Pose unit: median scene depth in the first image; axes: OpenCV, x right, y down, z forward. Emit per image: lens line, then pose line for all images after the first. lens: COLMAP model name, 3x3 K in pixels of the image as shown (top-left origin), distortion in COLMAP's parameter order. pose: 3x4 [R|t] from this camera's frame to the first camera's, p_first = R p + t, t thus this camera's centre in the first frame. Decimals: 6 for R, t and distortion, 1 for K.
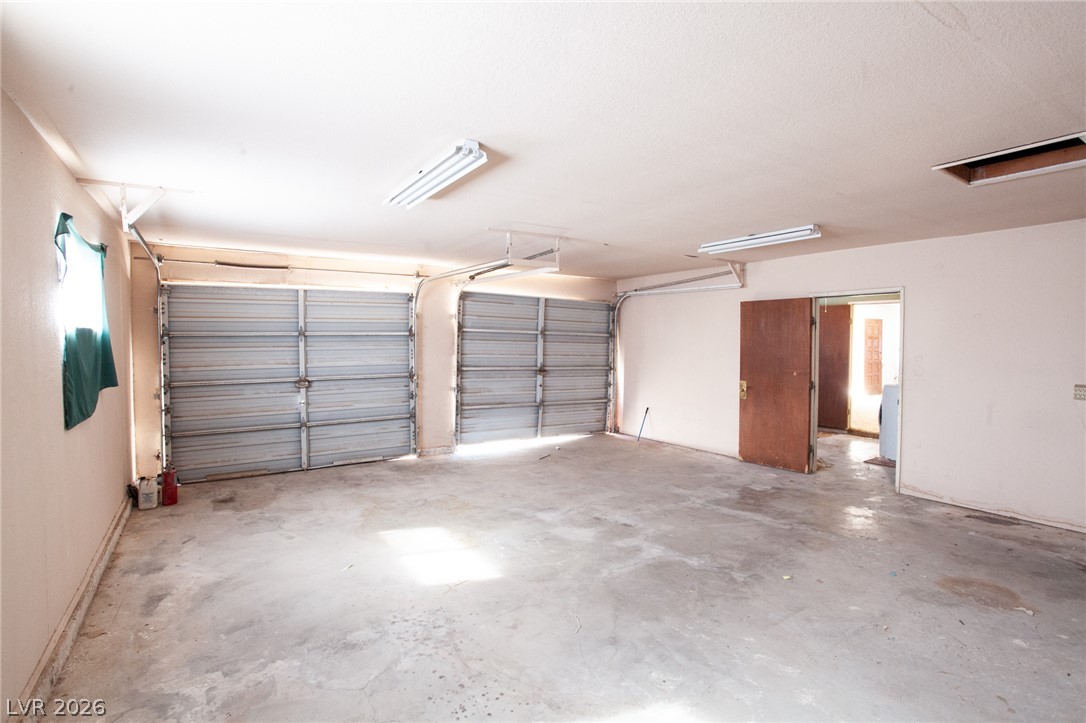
lens RADIAL K [[519.9, 0, 543.7], [0, 519.9, 355.6], [0, 0, 1]] dist [-0.061541, 0.010917]
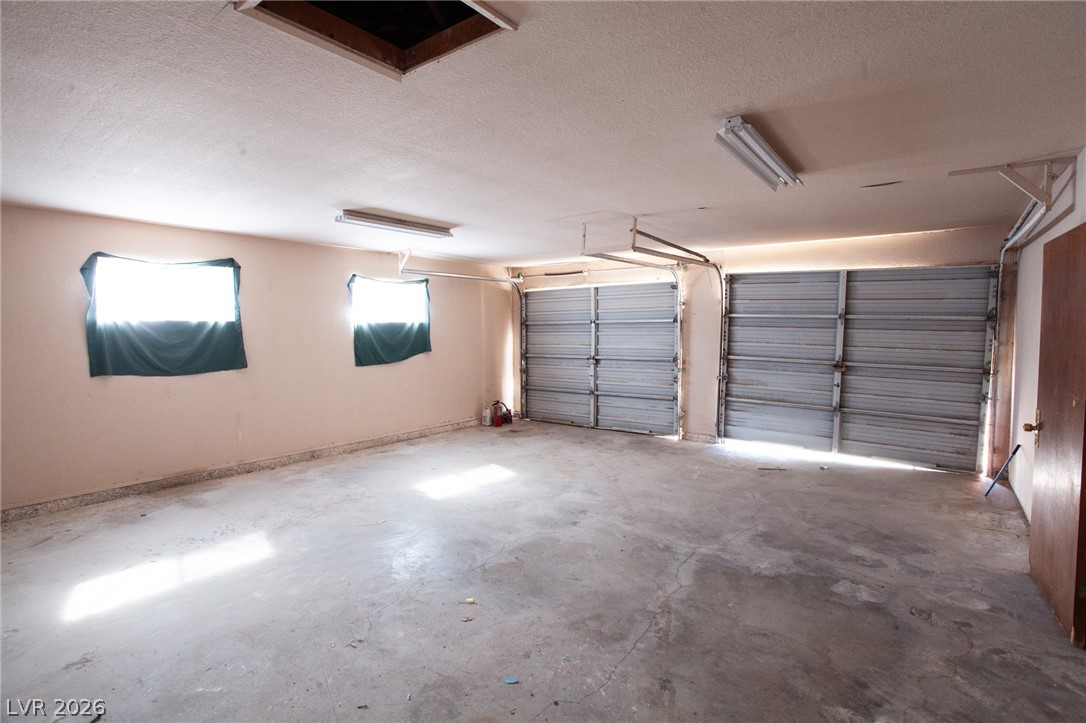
lens RADIAL K [[519.9, 0, 545.9], [0, 519.9, 352.5], [0, 0, 1]] dist [-0.061541, 0.010917]
pose [[0.342066, 0.043187, -0.938683, 0.676099], [-0.023121, 0.999028, 0.037537, -0.011472], [0.939392, 0.008863, 0.342731, 0.415415]]
